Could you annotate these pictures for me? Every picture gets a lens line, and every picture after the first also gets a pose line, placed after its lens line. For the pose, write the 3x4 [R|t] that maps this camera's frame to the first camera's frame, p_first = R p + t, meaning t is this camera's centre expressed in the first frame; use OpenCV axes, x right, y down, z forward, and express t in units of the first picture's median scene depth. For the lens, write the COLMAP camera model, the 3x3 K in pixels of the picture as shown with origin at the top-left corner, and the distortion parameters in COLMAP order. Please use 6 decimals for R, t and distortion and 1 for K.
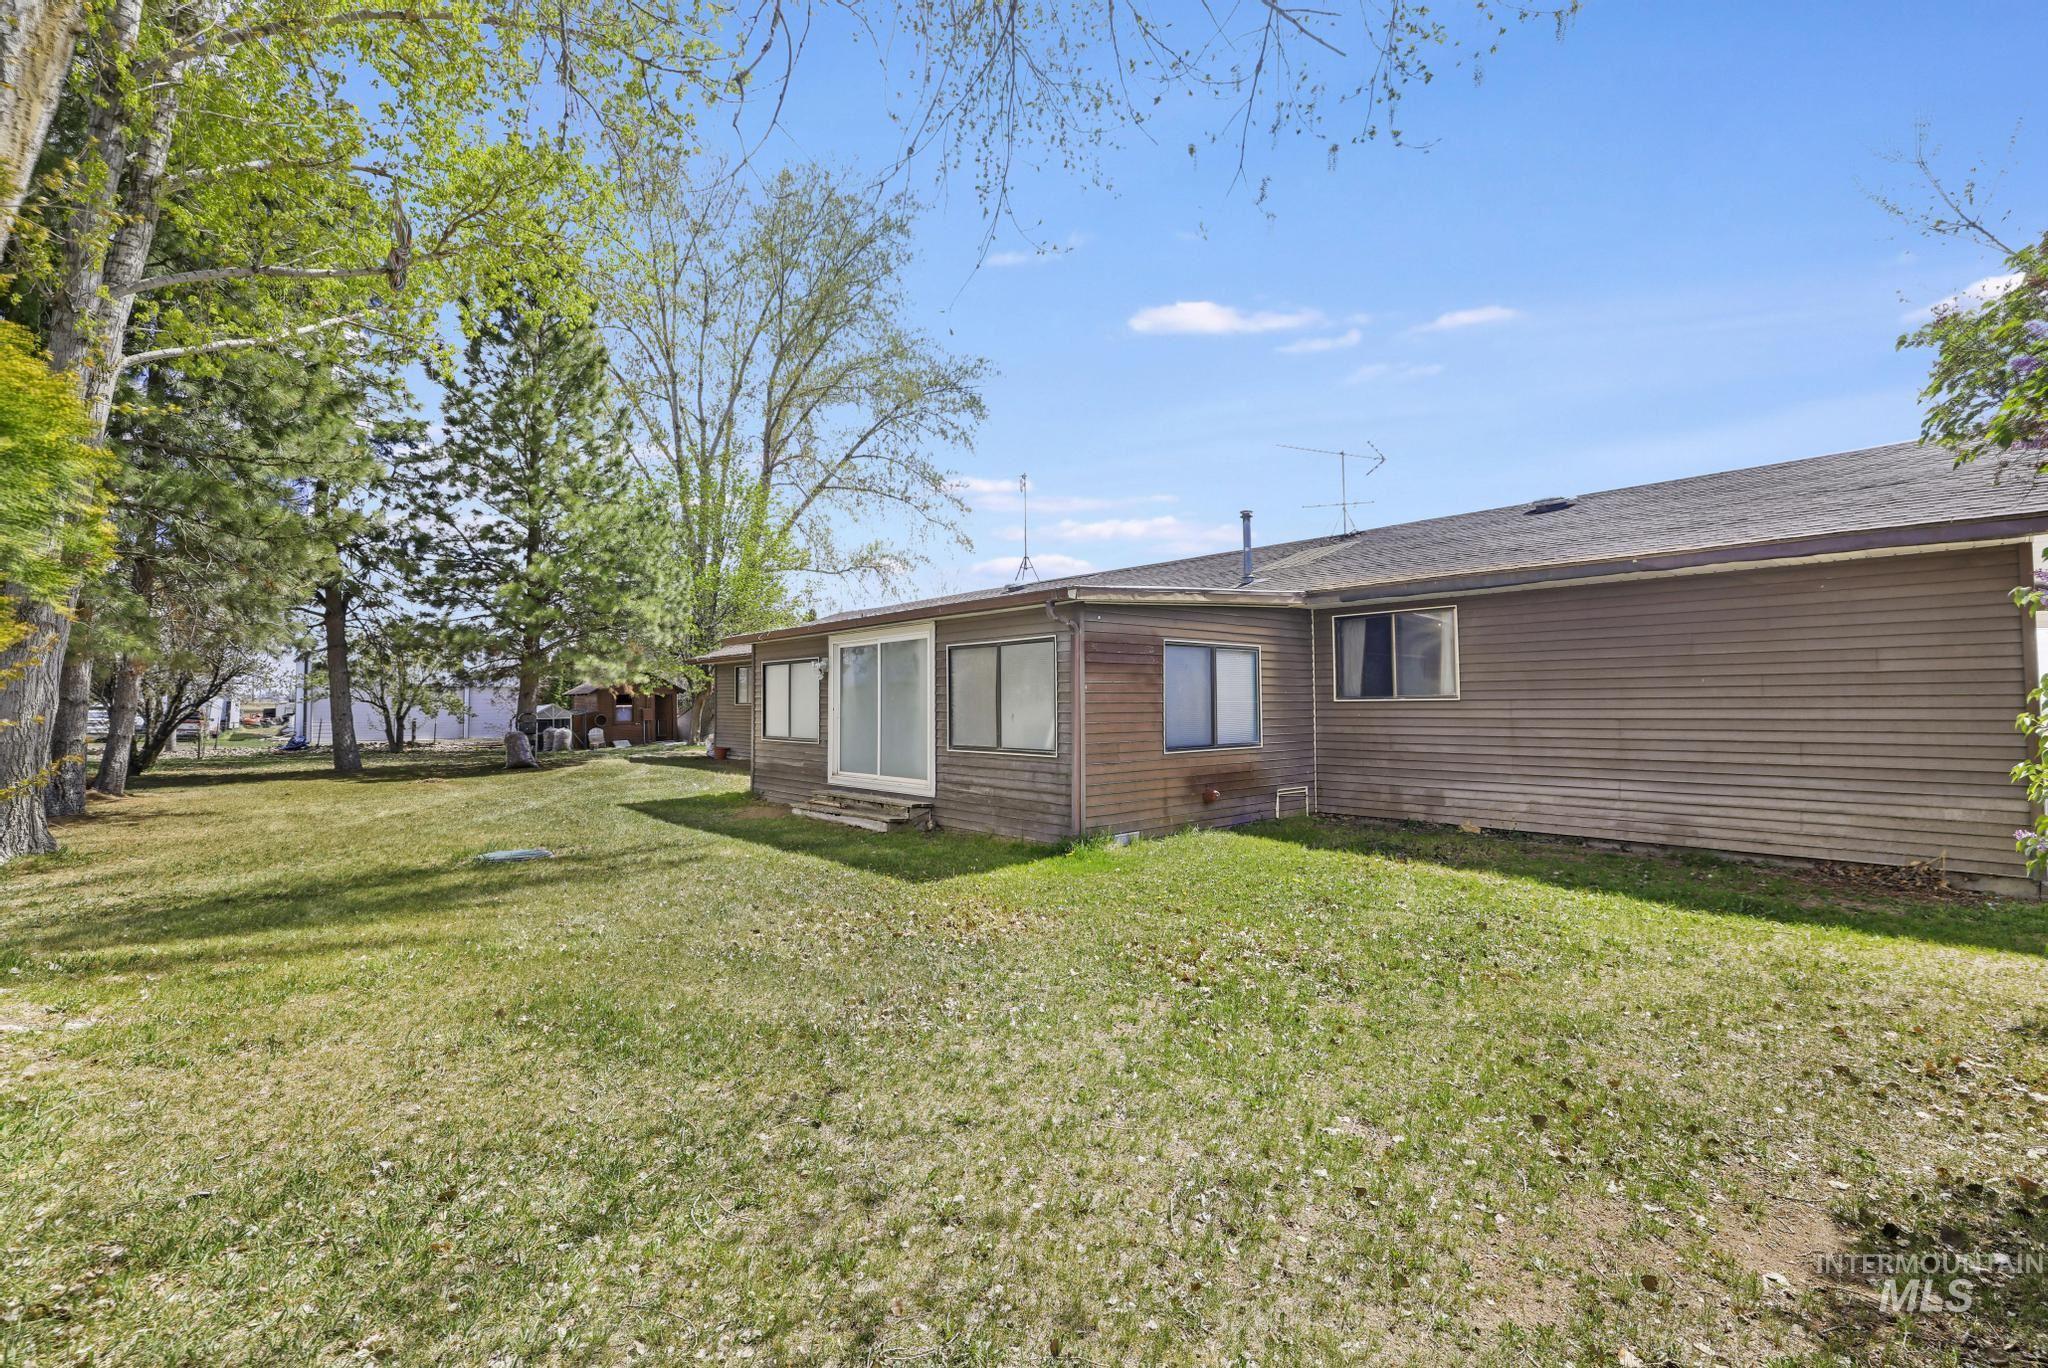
lens RADIAL K [[908.1, 0, 1031.2], [0, 908.1, 685.9], [0, 0, 1]] dist [-0.002640, -0.000031]
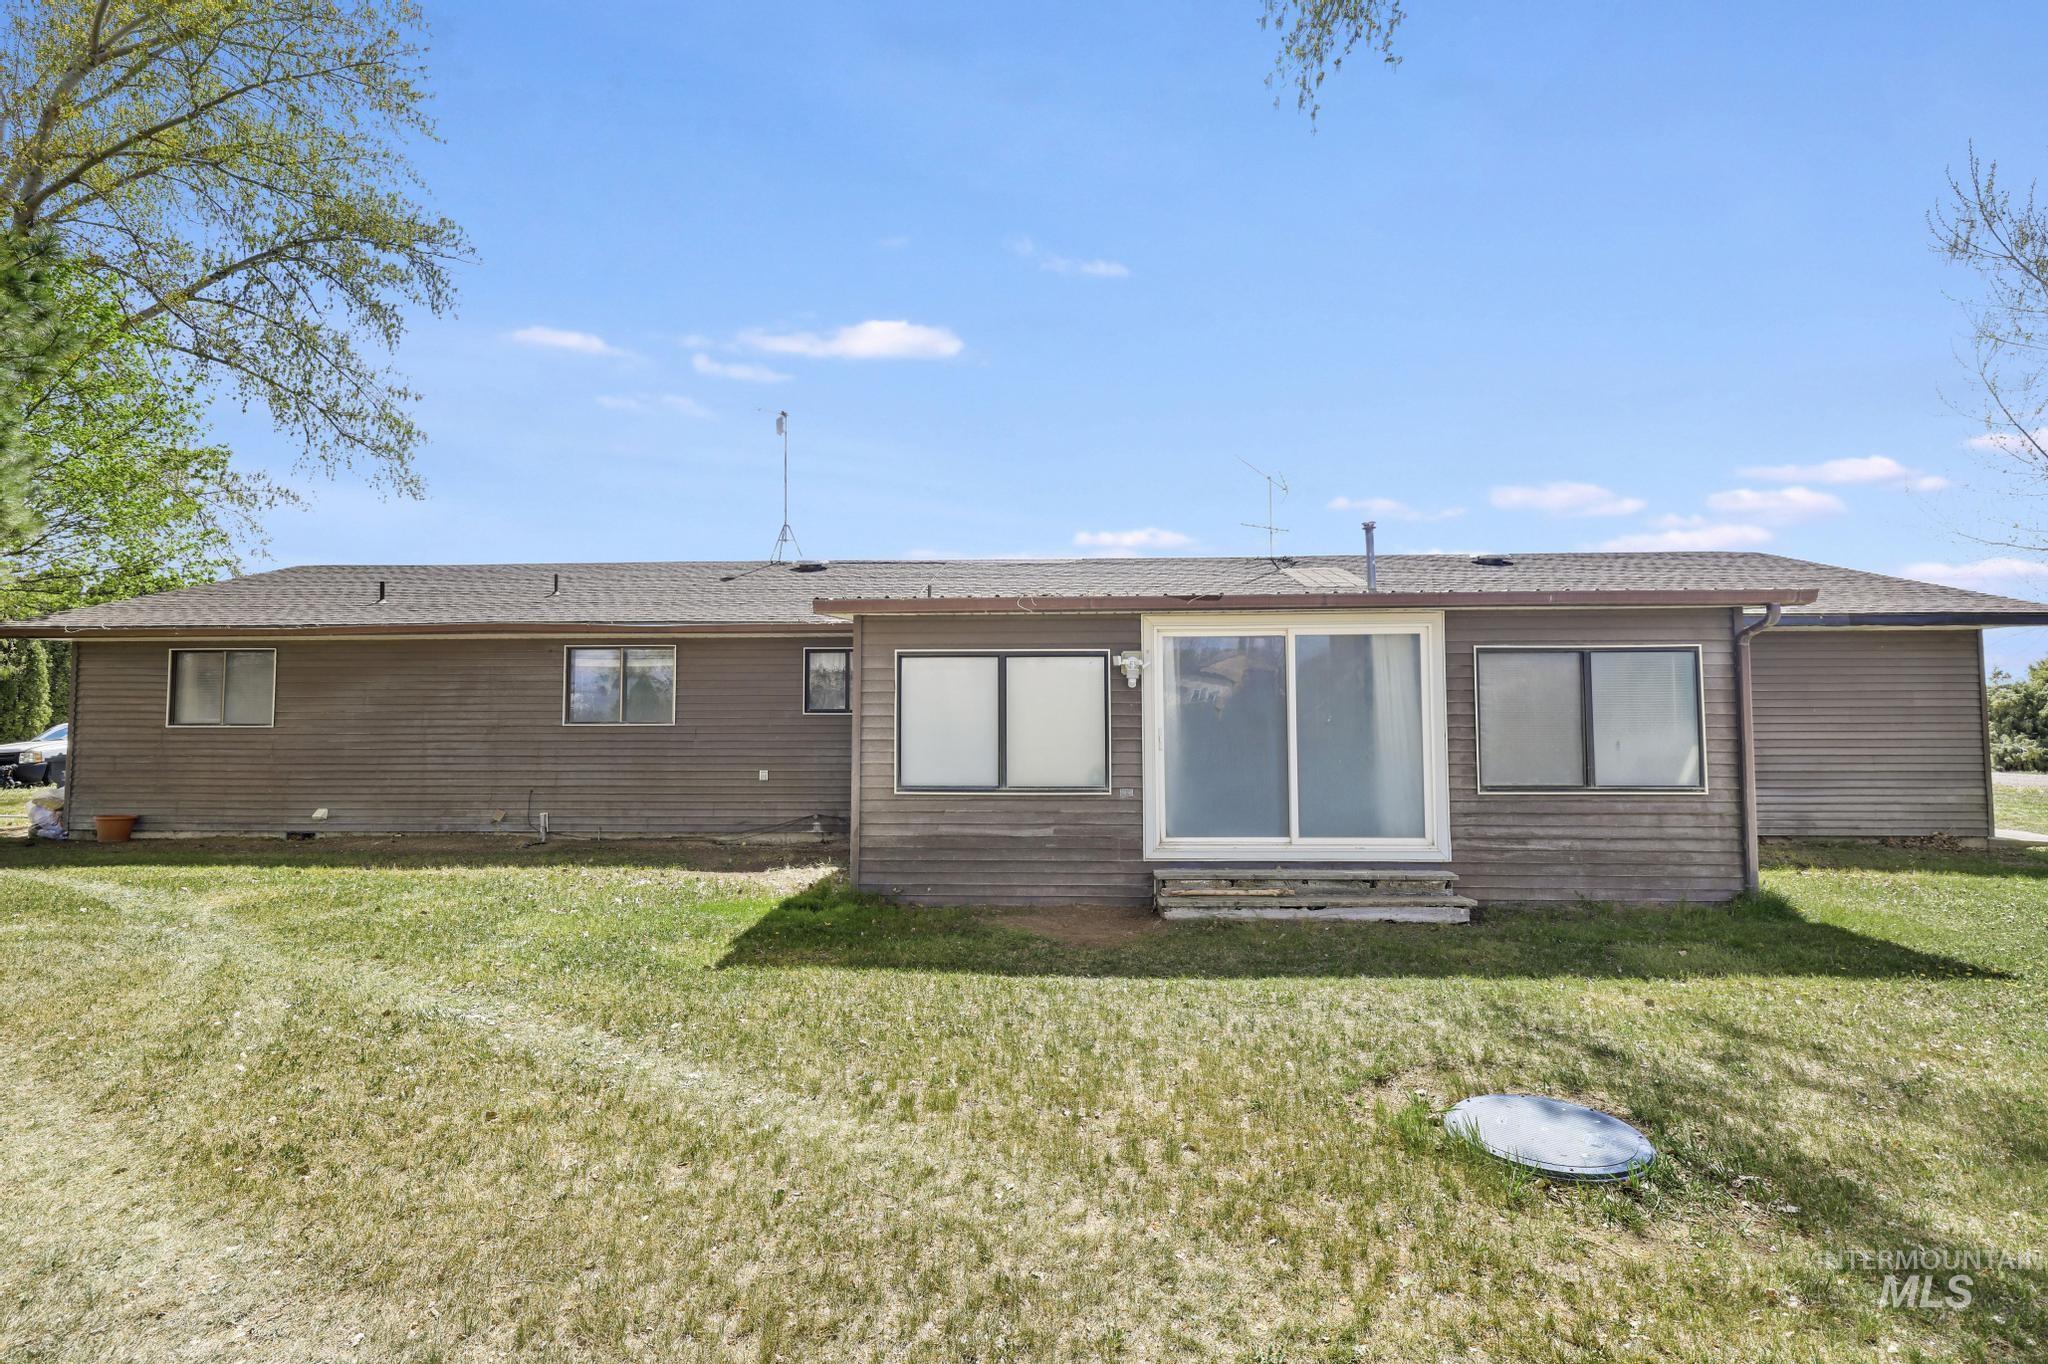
lens RADIAL K [[908.1, 0, 1021.2], [0, 908.1, 685.0], [0, 0, 1]] dist [-0.002640, -0.000031]
pose [[0.684193, 0.034108, 0.728503, -0.837213], [-0.016346, 0.999372, -0.031438, 0.013863], [-0.729118, 0.009602, 0.684320, 0.752724]]
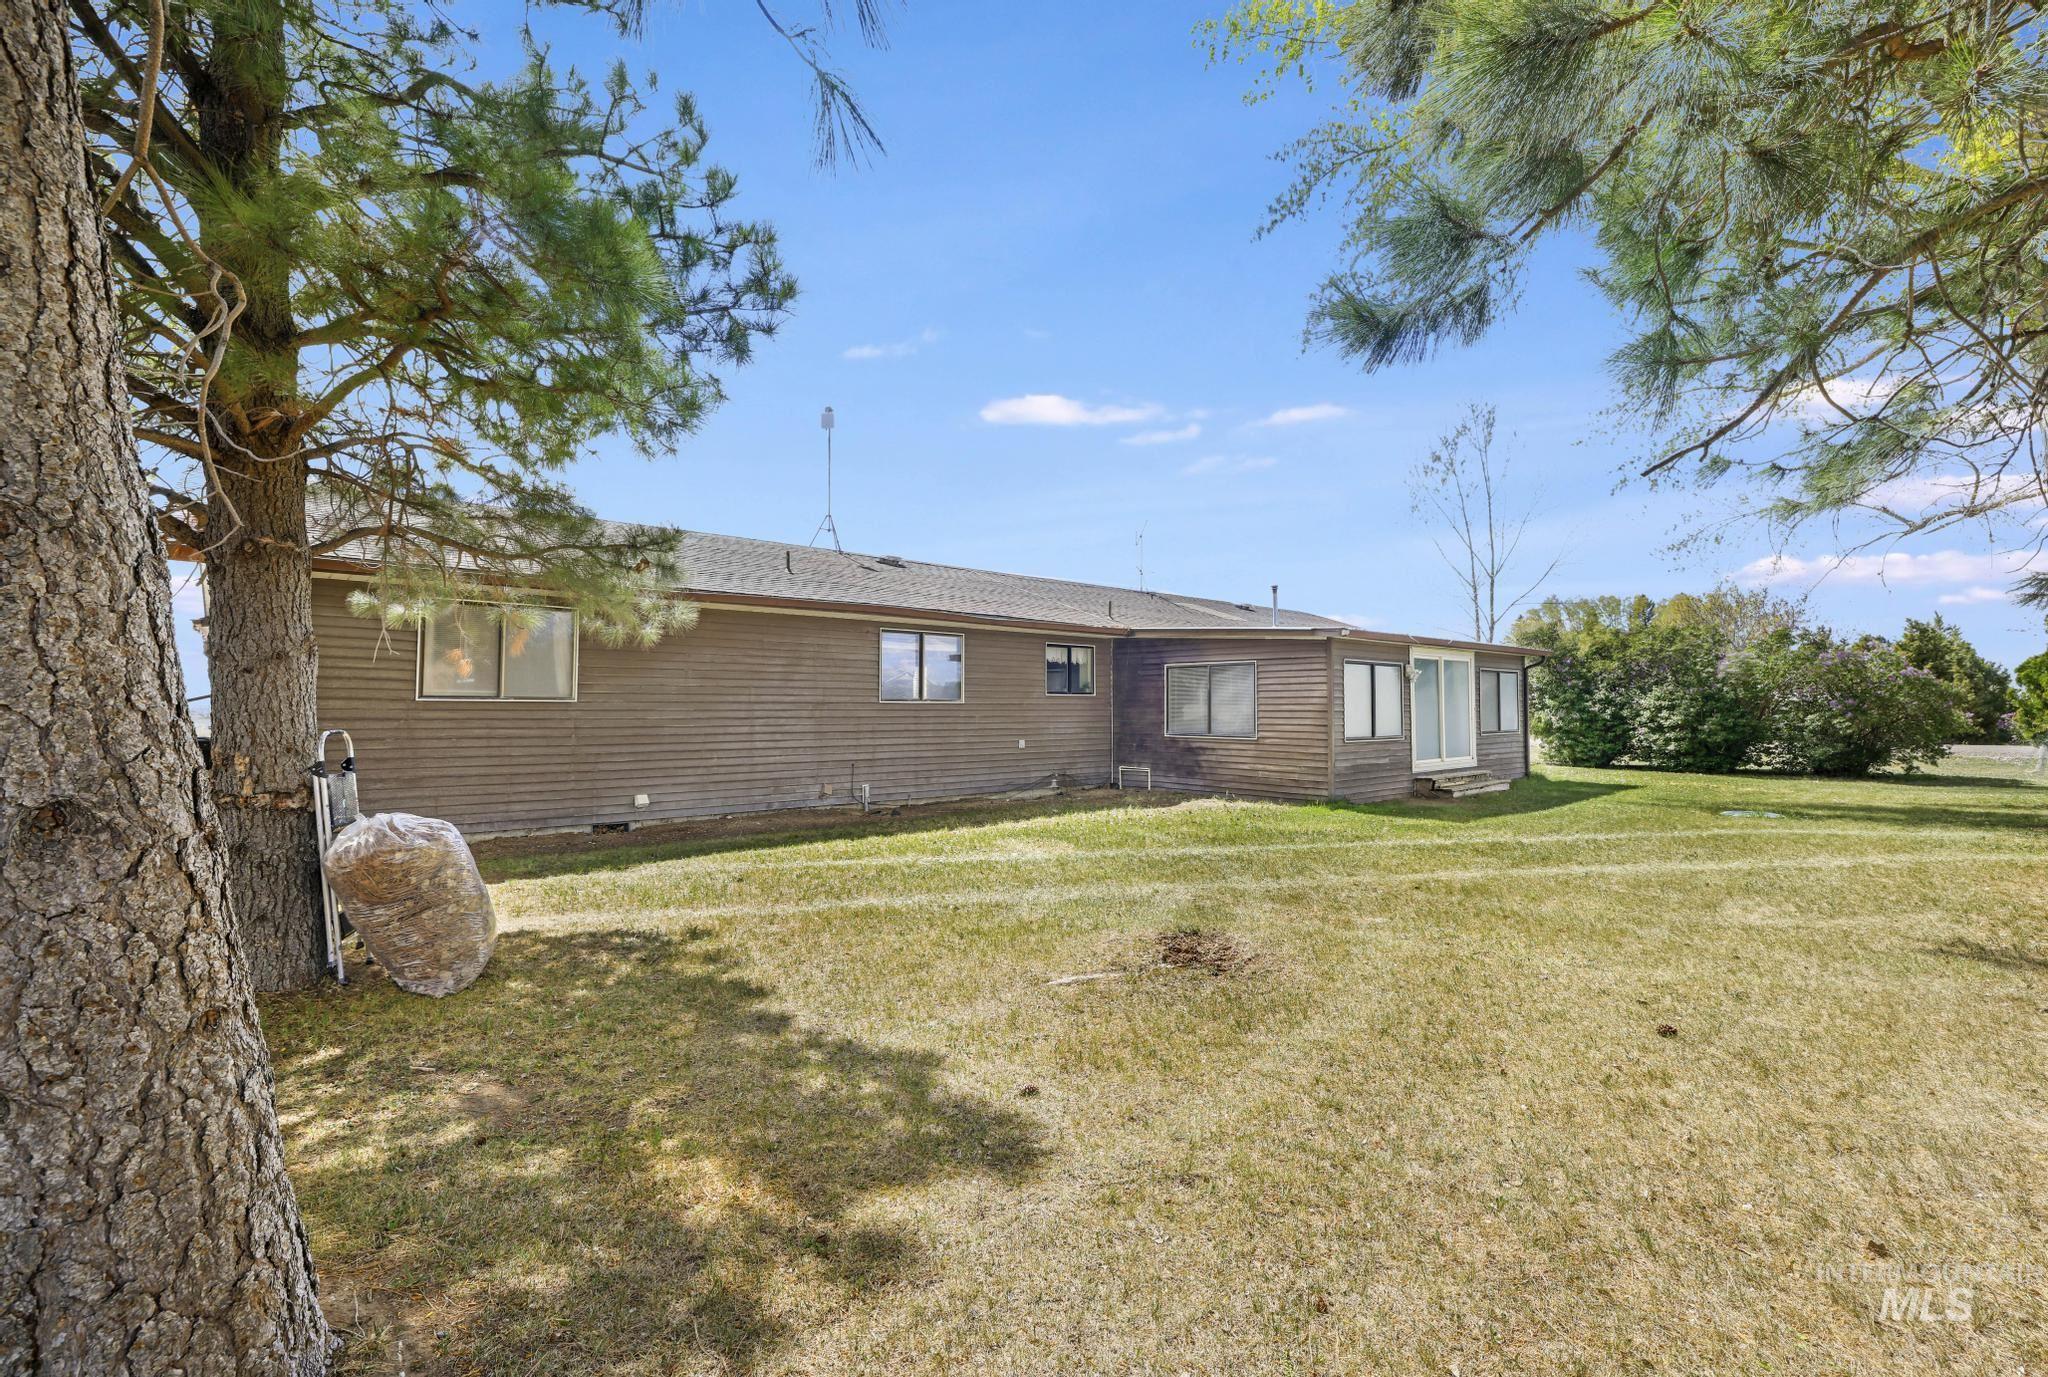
lens RADIAL K [[919.0, 0, 1027.9], [0, 919.0, 683.8], [0, 0, 1]] dist [0.001175, 0.000008]
pose [[-0.018754, 0.034199, 0.999239, -1.633763], [-0.020656, 0.999188, -0.034585, 0.051382], [-0.999611, -0.021289, -0.018032, 1.765047]]
